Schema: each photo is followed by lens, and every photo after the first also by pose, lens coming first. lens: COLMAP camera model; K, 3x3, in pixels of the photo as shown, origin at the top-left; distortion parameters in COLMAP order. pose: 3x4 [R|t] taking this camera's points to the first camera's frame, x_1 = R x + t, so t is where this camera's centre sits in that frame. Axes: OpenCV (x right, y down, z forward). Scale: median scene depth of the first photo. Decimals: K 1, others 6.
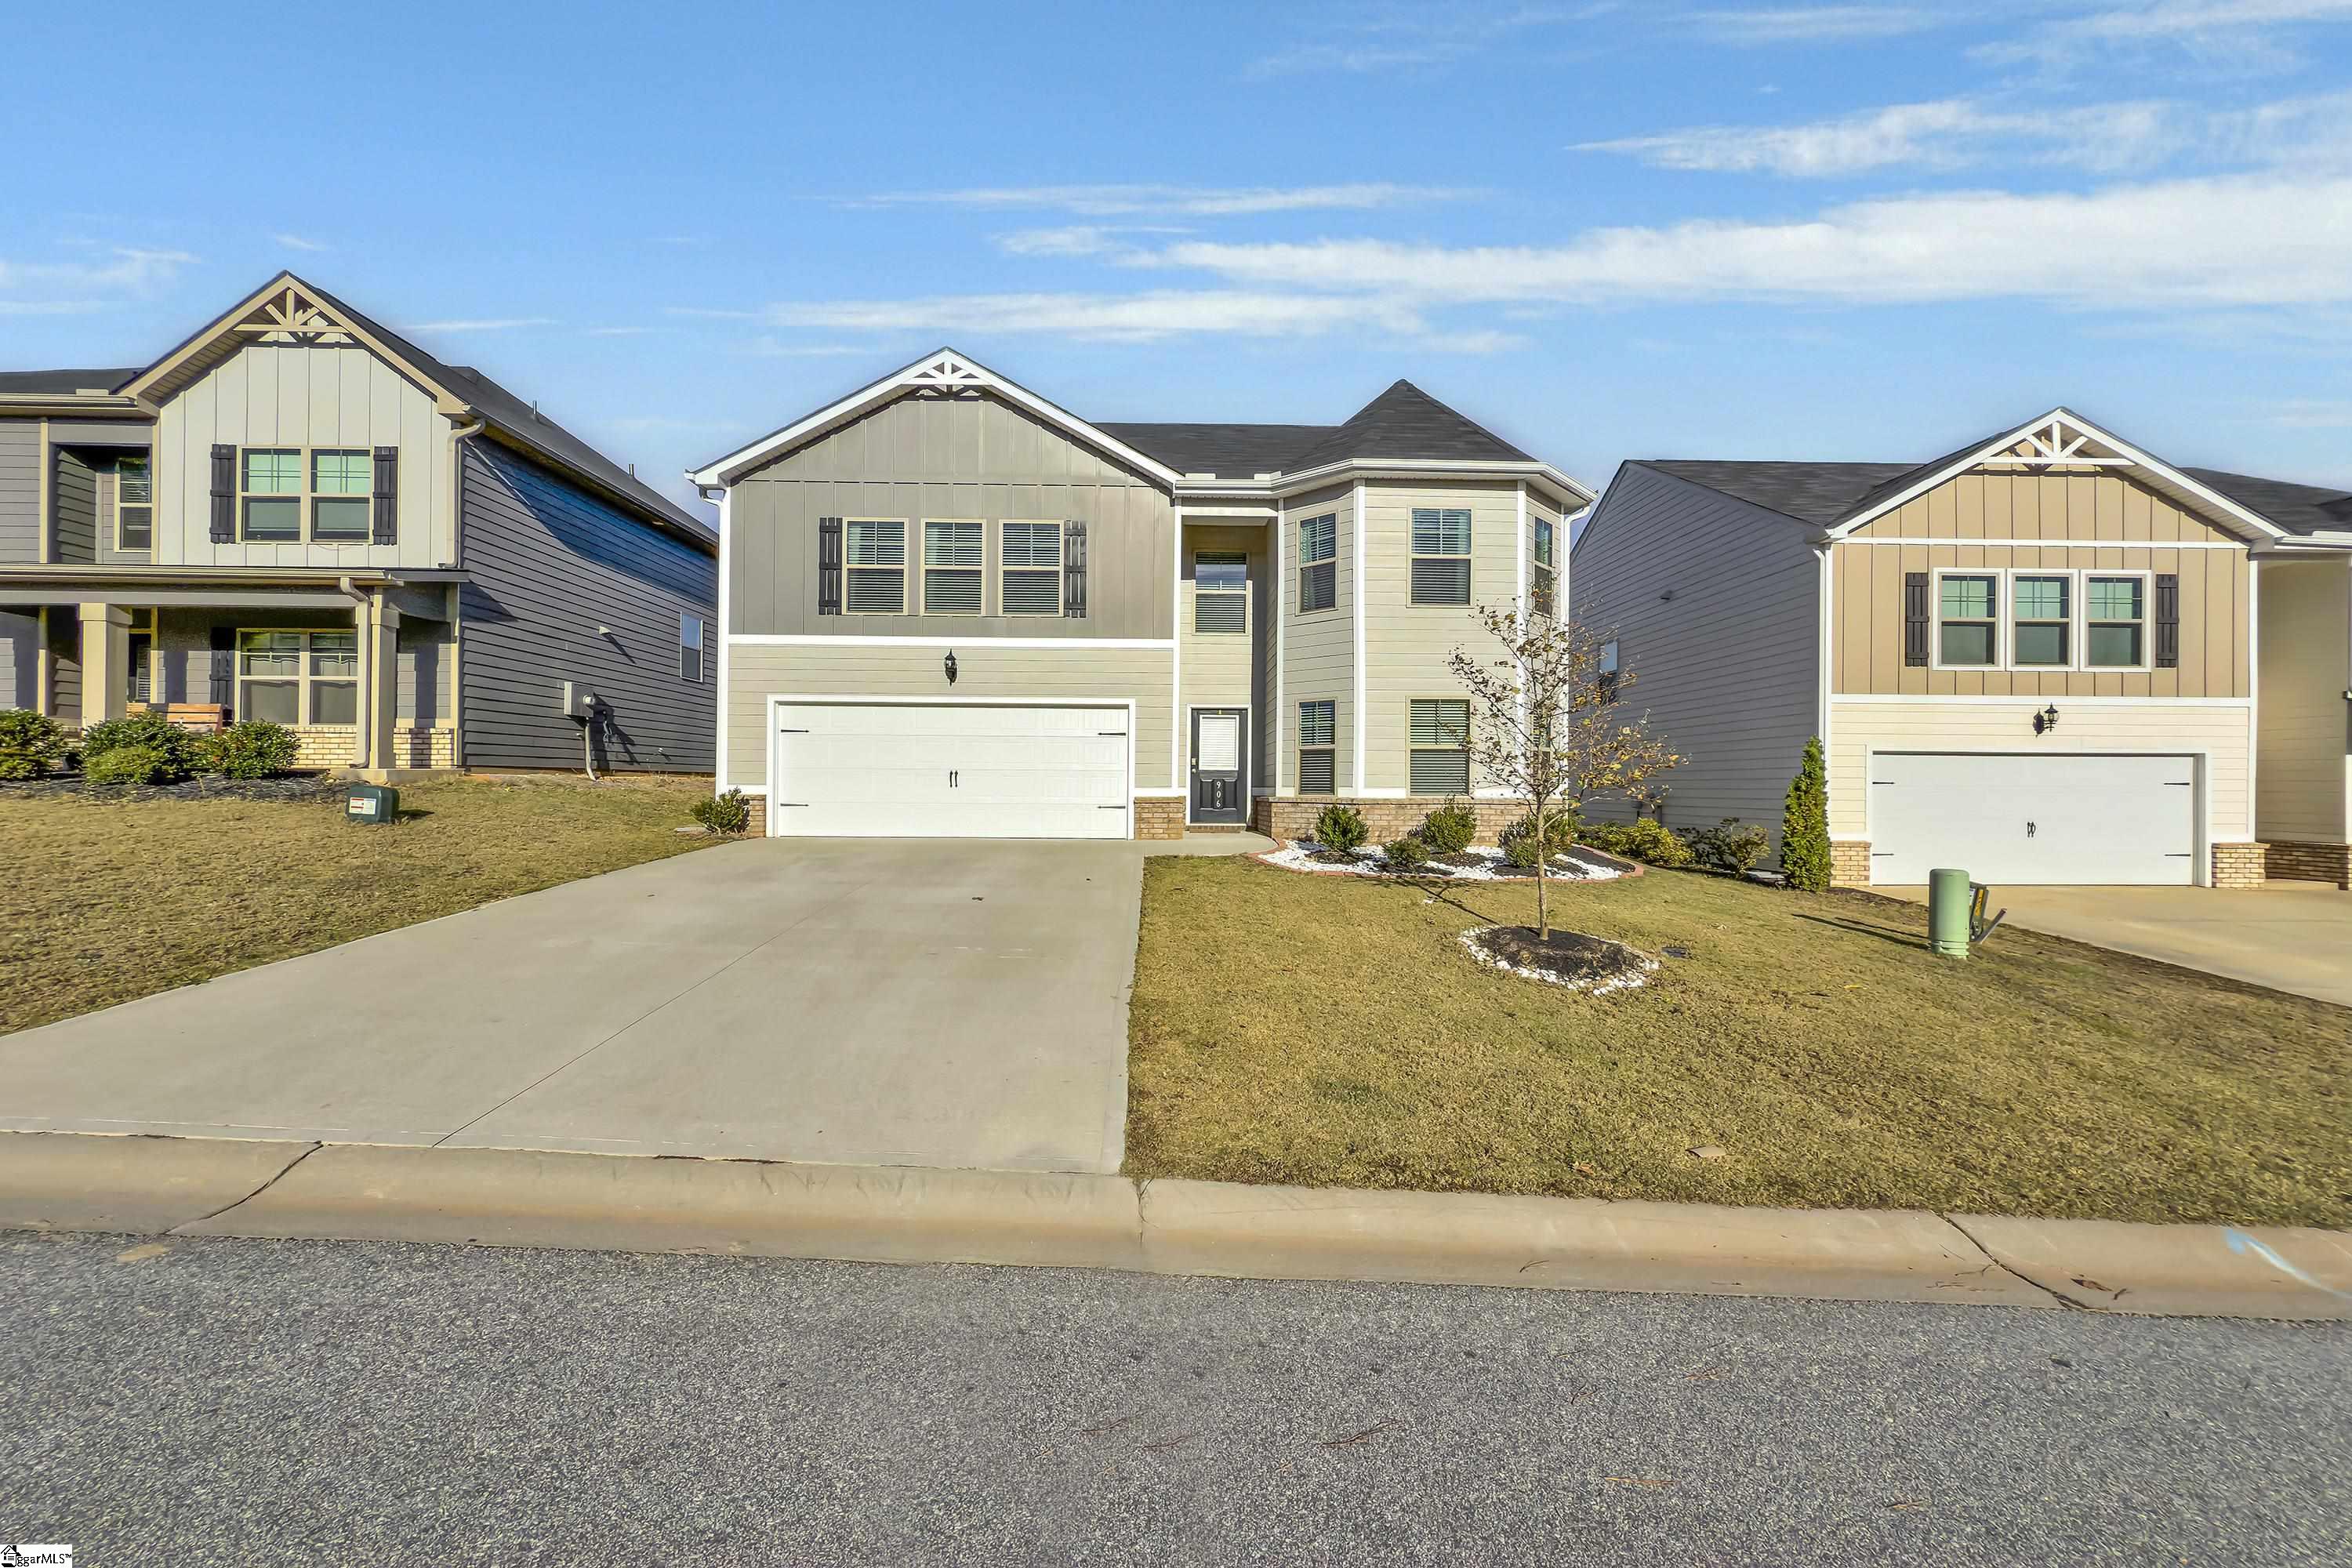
lens RADIAL K [[932.5, 0, 1173.0], [0, 932.5, 762.4], [0, 0, 1]] dist [0.000622, 0.000050]
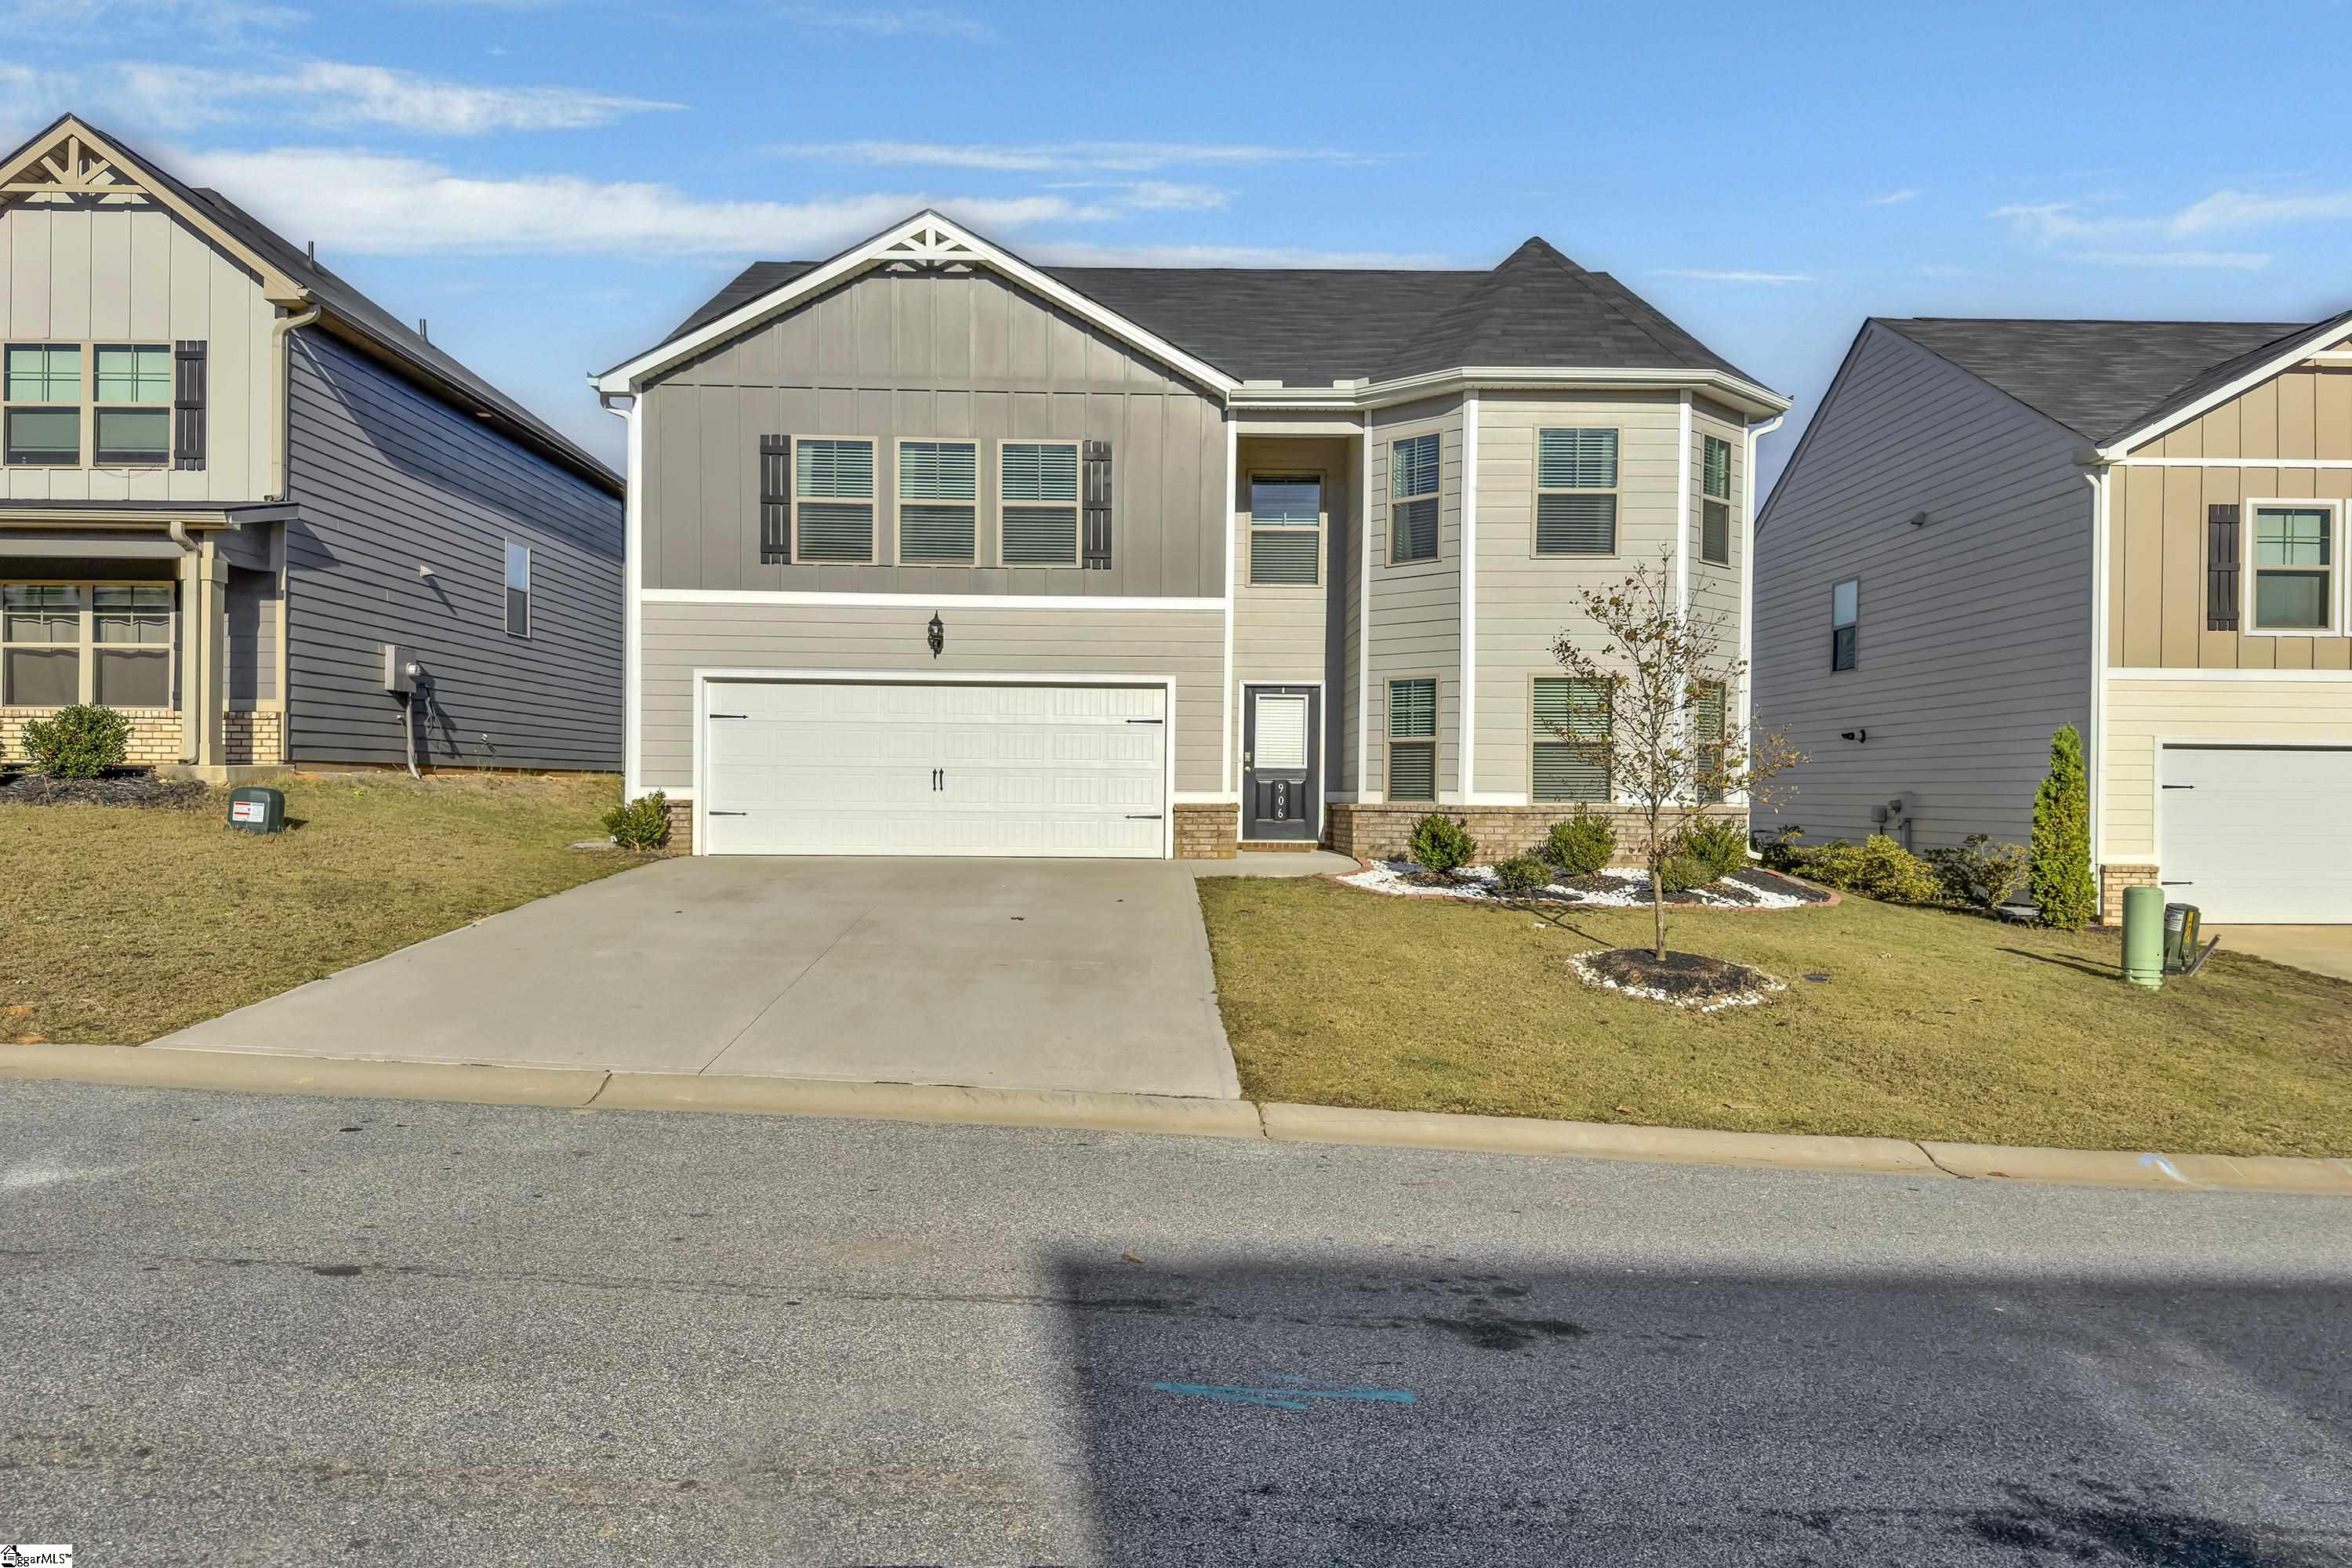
lens RADIAL K [[1632.4, 0, 1168.5], [0, 1632.4, 793.8], [0, 0, 1]] dist [0.120645, -0.170601]
pose [[0.999998, 0.001729, -0.001198, -0.045325], [-0.001696, 0.999621, 0.027484, -0.008217], [0.001245, -0.027482, 0.999622, -0.353095]]
